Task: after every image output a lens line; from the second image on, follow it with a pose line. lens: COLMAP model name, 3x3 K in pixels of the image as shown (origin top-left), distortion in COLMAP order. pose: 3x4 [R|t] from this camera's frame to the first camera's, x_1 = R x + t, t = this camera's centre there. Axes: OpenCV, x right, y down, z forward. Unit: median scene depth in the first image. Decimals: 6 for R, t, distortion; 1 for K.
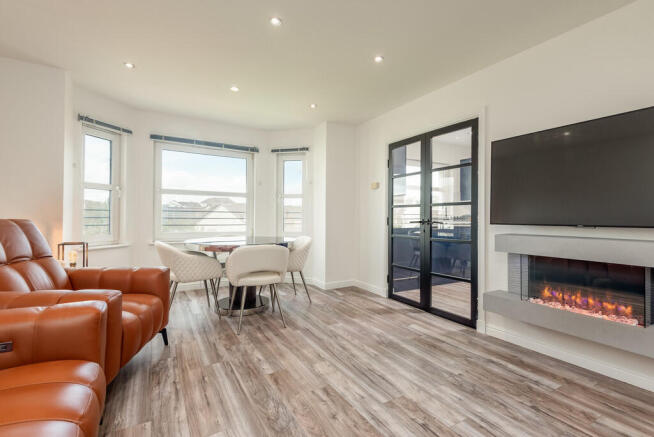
lens RADIAL K [[298.0, 0, 326.8], [0, 298.0, 216.8], [0, 0, 1]] dist [0.011875, -0.004744]
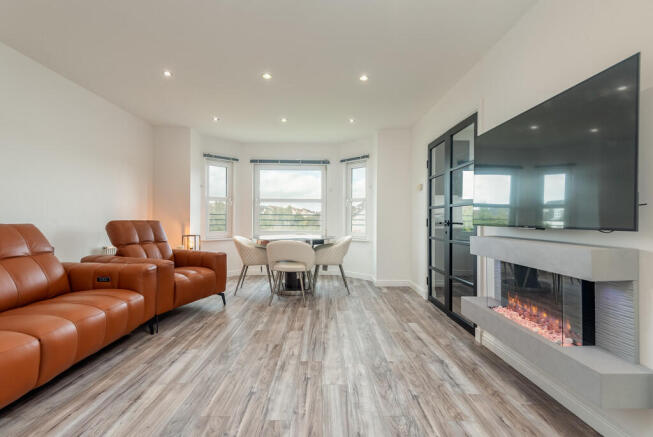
lens RADIAL K [[297.6, 0, 326.4], [0, 297.6, 219.6], [0, 0, 1]] dist [0.011875, -0.004744]
pose [[0.873516, -0.002581, -0.486788, 0.648204], [0.003899, 0.999991, 0.001696, 0.002301], [0.486779, -0.003380, 0.873519, -0.056301]]
